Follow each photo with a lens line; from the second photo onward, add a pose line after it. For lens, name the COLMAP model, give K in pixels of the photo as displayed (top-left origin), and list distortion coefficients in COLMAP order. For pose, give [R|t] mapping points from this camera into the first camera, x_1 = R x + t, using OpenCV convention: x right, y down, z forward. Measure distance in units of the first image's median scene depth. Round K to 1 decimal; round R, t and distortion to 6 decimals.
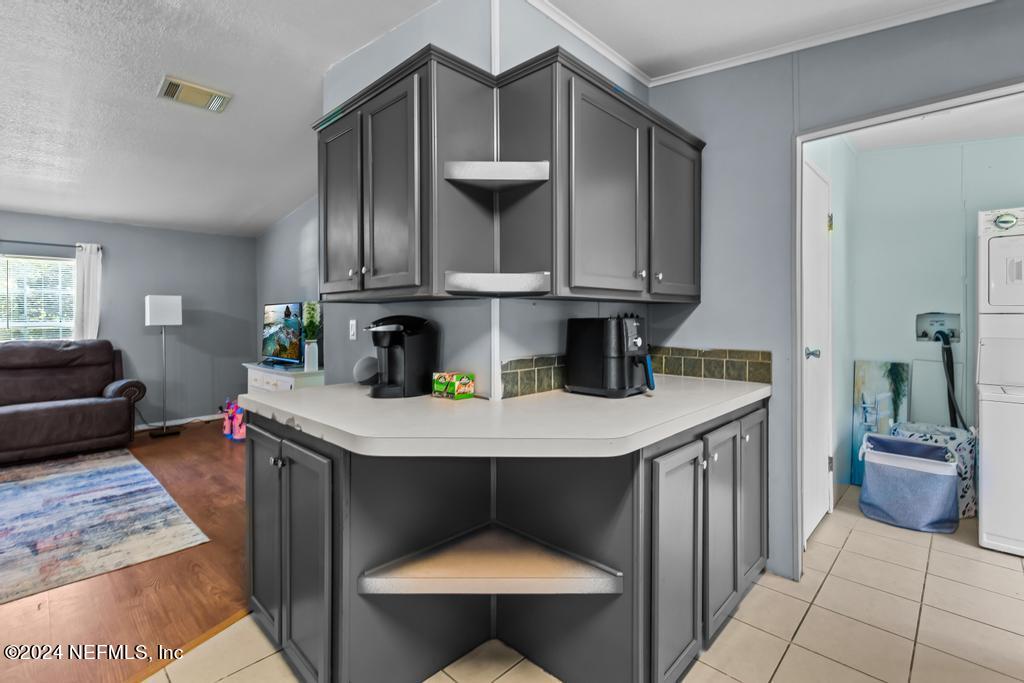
lens RADIAL K [[471.1, 0, 507.4], [0, 471.1, 318.6], [0, 0, 1]] dist [0.007541, -0.000599]
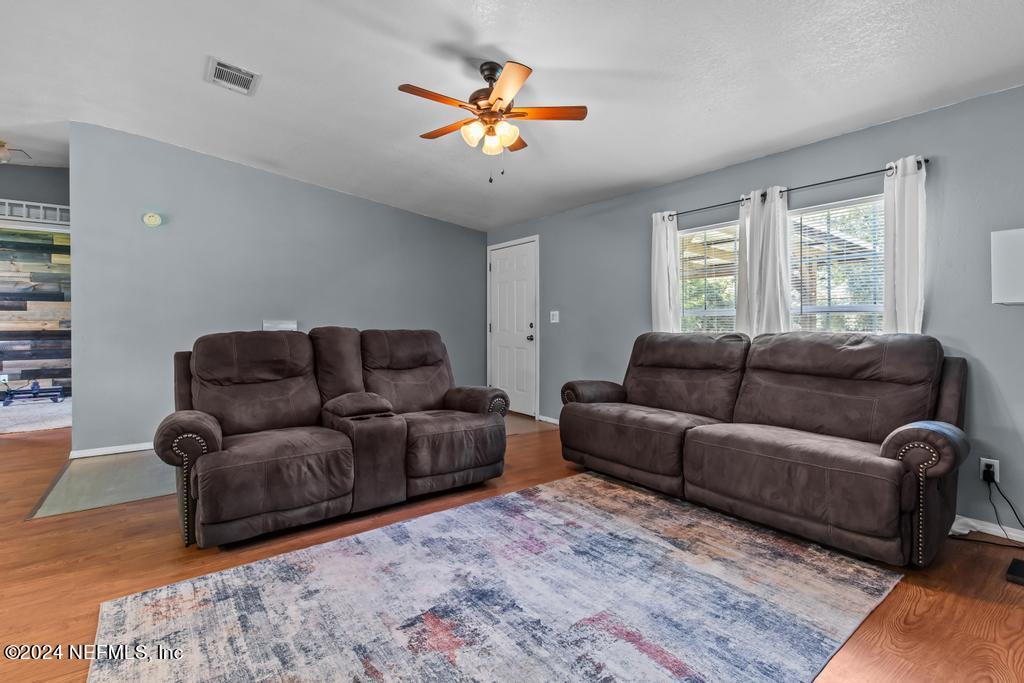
lens RADIAL K [[471.1, 0, 502.0], [0, 471.1, 319.4], [0, 0, 1]] dist [0.007541, -0.000599]
pose [[-0.162836, -0.003312, -0.986648, -0.310396], [0.001370, 0.999993, -0.003583, 0.032797], [0.986652, -0.001935, -0.162831, 0.730681]]
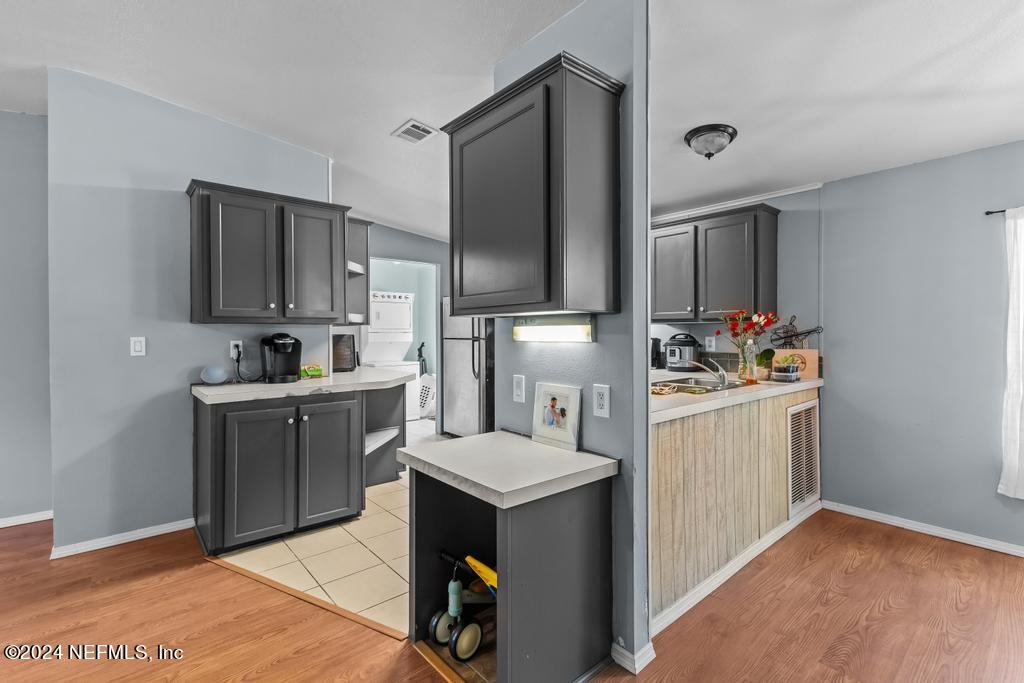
lens RADIAL K [[471.1, 0, 507.2], [0, 471.1, 334.2], [0, 0, 1]] dist [0.007541, -0.000599]
pose [[0.090858, 0.001091, 0.995863, -0.813602], [0.007952, 0.999967, -0.001821, 0.001263], [-0.995832, 0.008085, 0.090847, 0.033789]]
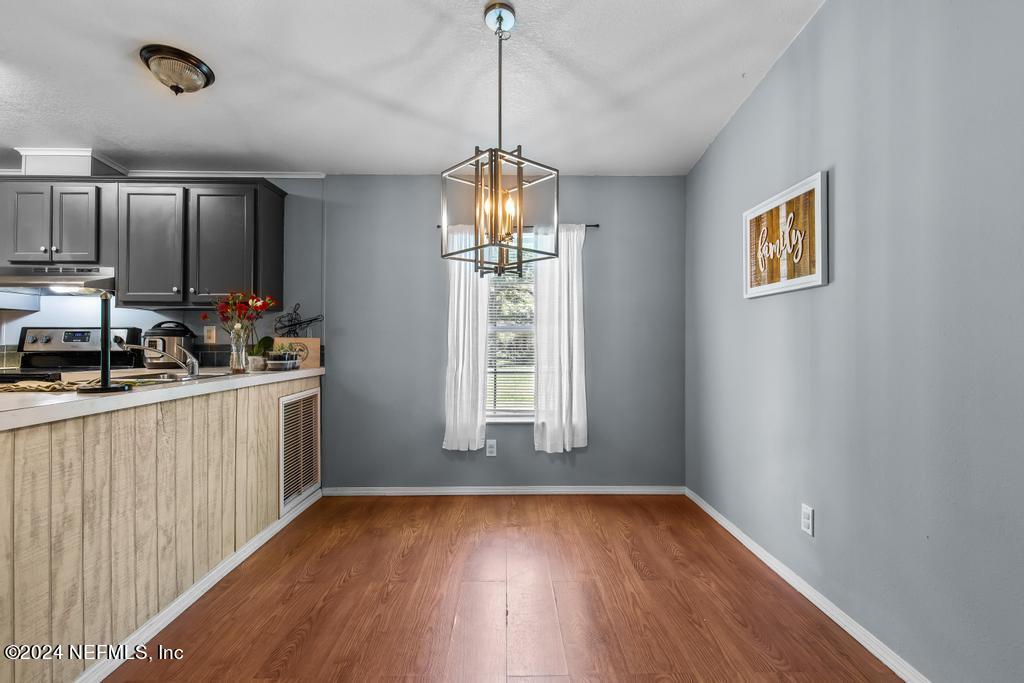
lens RADIAL K [[471.1, 0, 519.7], [0, 471.1, 334.8], [0, 0, 1]] dist [0.007541, -0.000599]
pose [[-0.714336, 0.011813, 0.699703, -0.773212], [0.005467, 0.999921, -0.011300, 0.034205], [-0.699781, -0.004247, -0.714345, -0.078342]]
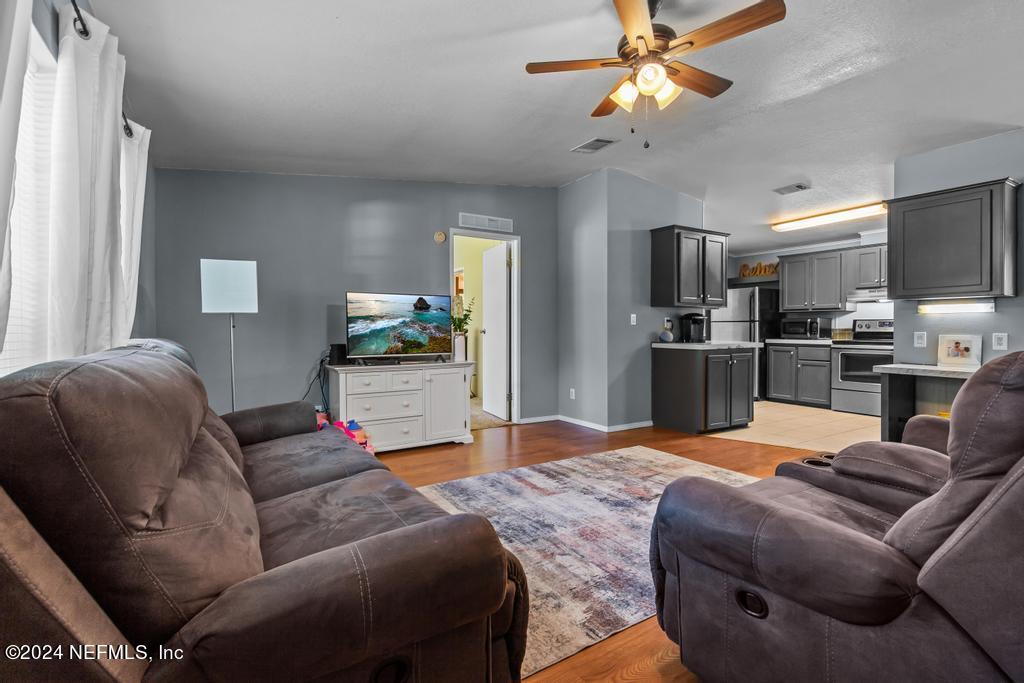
lens RADIAL K [[471.1, 0, 503.3], [0, 471.1, 332.7], [0, 0, 1]] dist [0.007541, -0.000599]
pose [[0.252559, -0.006759, 0.967558, -1.426491], [0.002349, 0.999977, 0.006372, 0.038295], [-0.967579, 0.000663, 0.252569, 0.635377]]
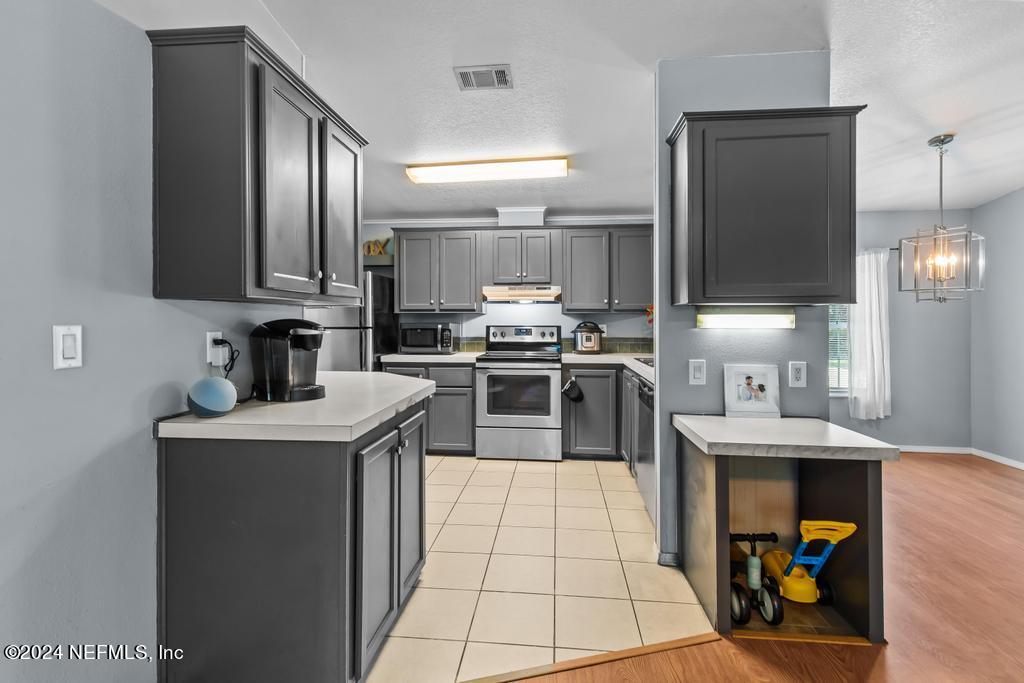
lens RADIAL K [[471.1, 0, 514.6], [0, 471.1, 321.2], [0, 0, 1]] dist [0.007541, -0.000599]
pose [[-0.628139, 0.002005, 0.778099, -0.597739], [0.004295, 0.999990, 0.000891, -0.001760], [-0.778090, 0.003902, -0.628141, 0.586274]]
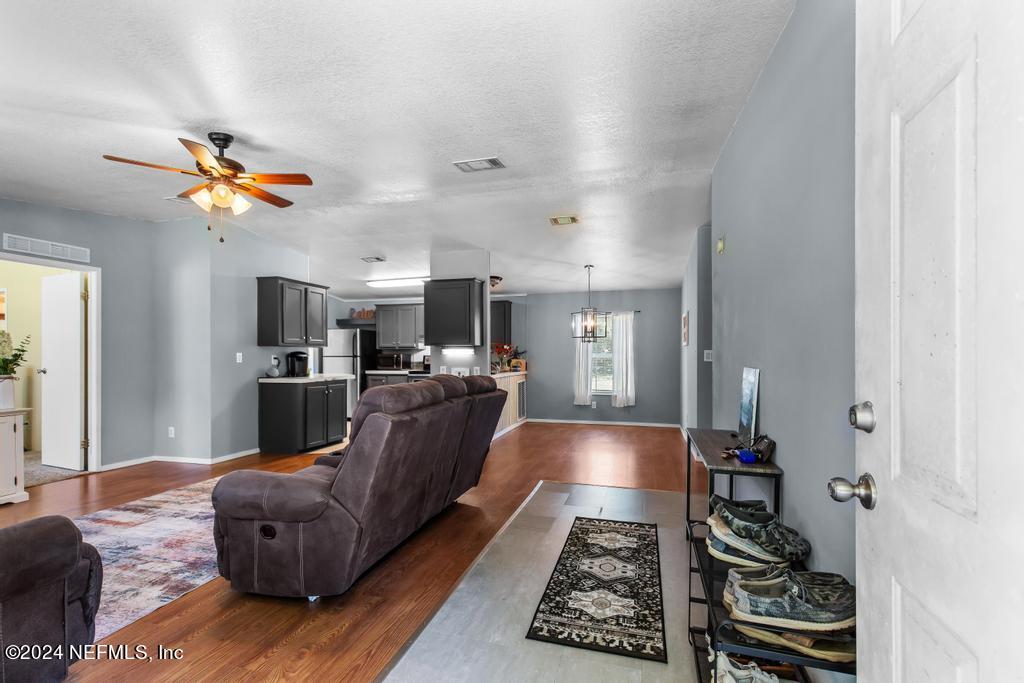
lens RADIAL K [[471.1, 0, 514.3], [0, 471.1, 354.1], [0, 0, 1]] dist [0.007541, -0.000599]
pose [[-0.473782, 0.006748, 0.880616, -1.700878], [0.007427, 0.999966, -0.003667, 0.013777], [-0.880611, 0.004802, -0.473816, 0.567401]]
